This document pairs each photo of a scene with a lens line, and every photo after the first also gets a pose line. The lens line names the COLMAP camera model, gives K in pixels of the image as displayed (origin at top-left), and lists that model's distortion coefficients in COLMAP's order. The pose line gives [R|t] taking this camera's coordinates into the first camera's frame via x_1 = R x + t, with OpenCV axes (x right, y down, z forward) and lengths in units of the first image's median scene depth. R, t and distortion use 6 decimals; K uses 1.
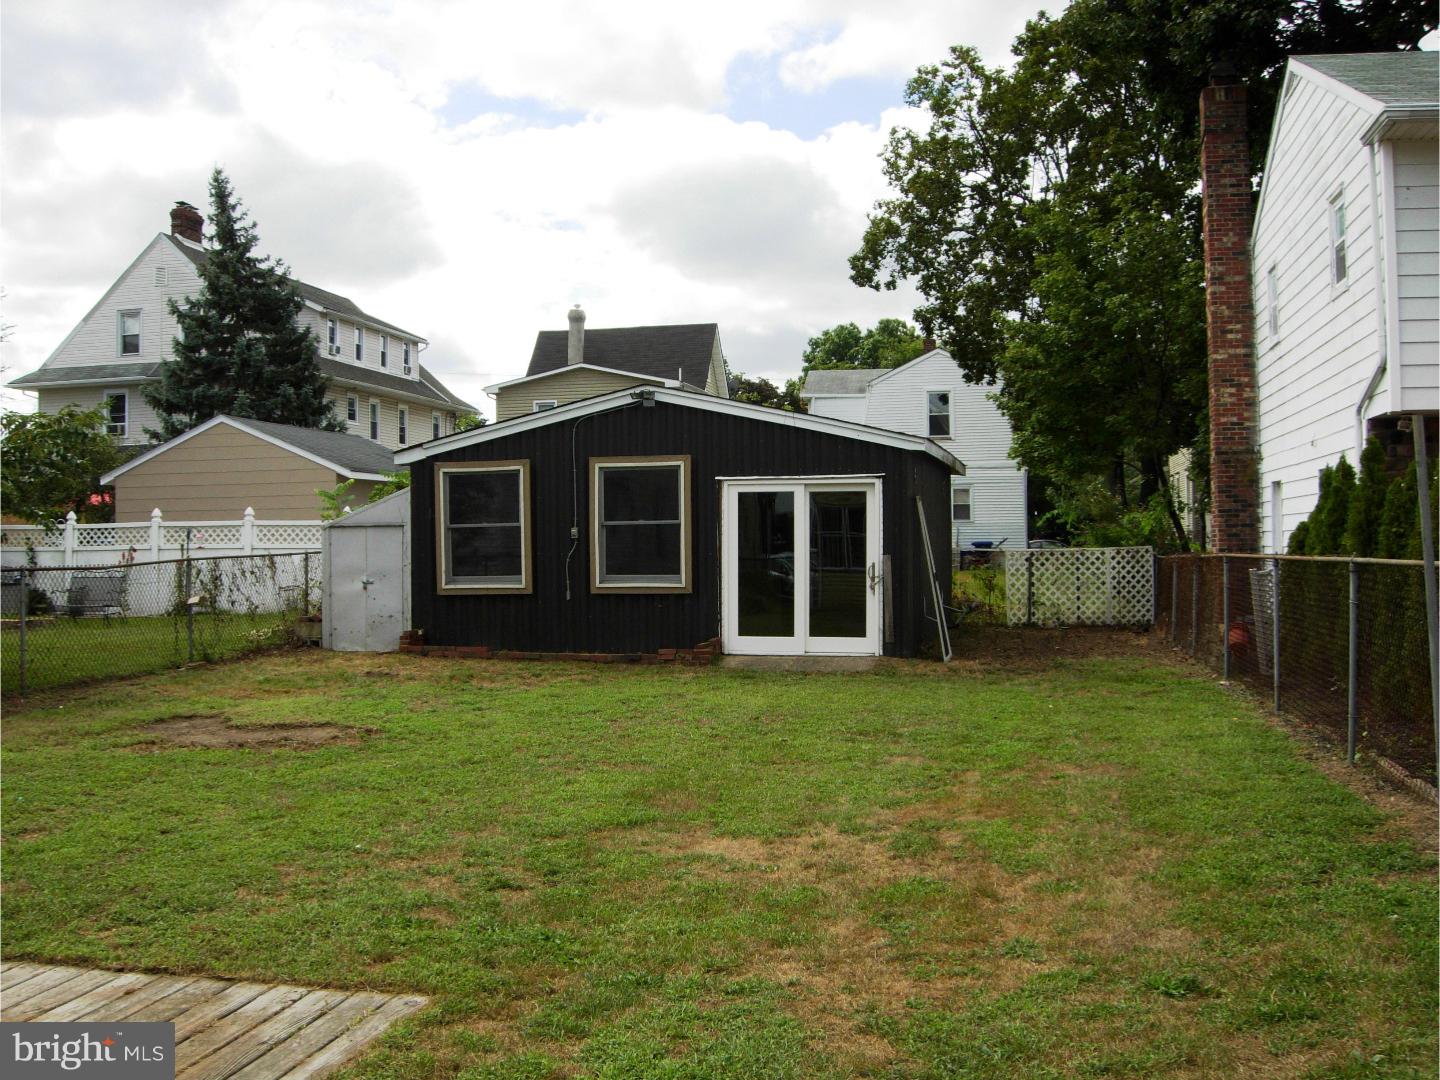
lens RADIAL K [[1549.7, 0, 718.9], [0, 1549.7, 541.7], [0, 0, 1]] dist [-0.120609, 0.000000]
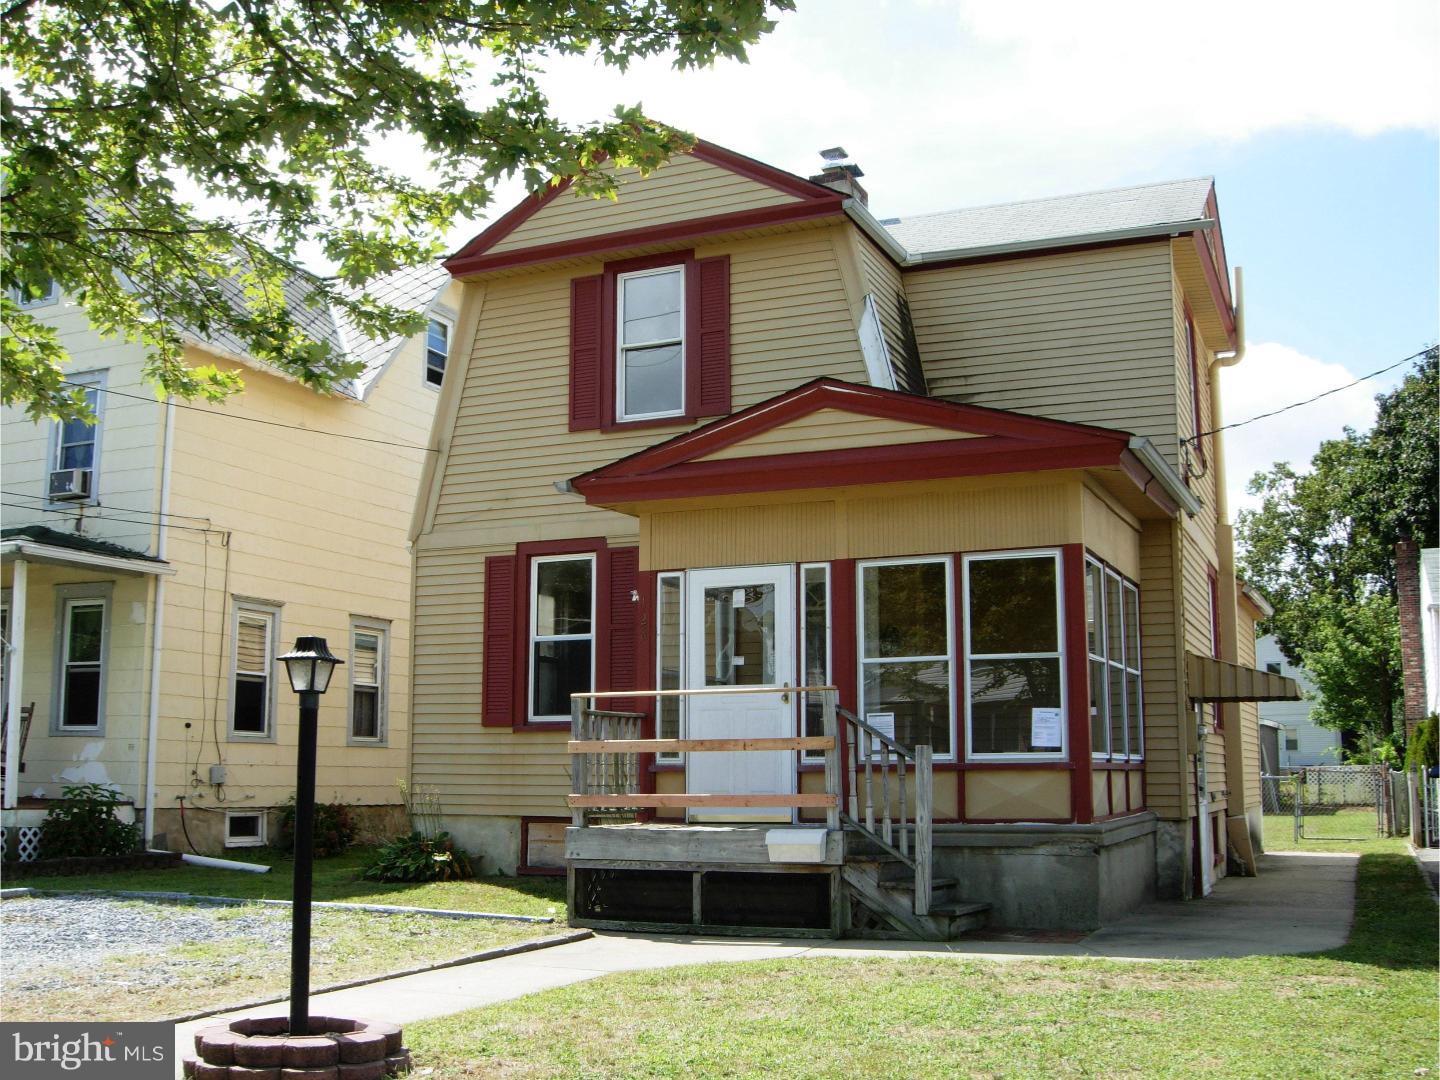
lens RADIAL K [[1549.7, 0, 721.0], [0, 1549.7, 539.9], [0, 0, 1]] dist [-0.120609, 0.000000]
pose [[0.976824, -0.027909, -0.212218, -0.092472], [-0.000494, 0.991167, -0.132620, -0.017760], [0.214045, 0.129651, 0.968181, -0.778355]]
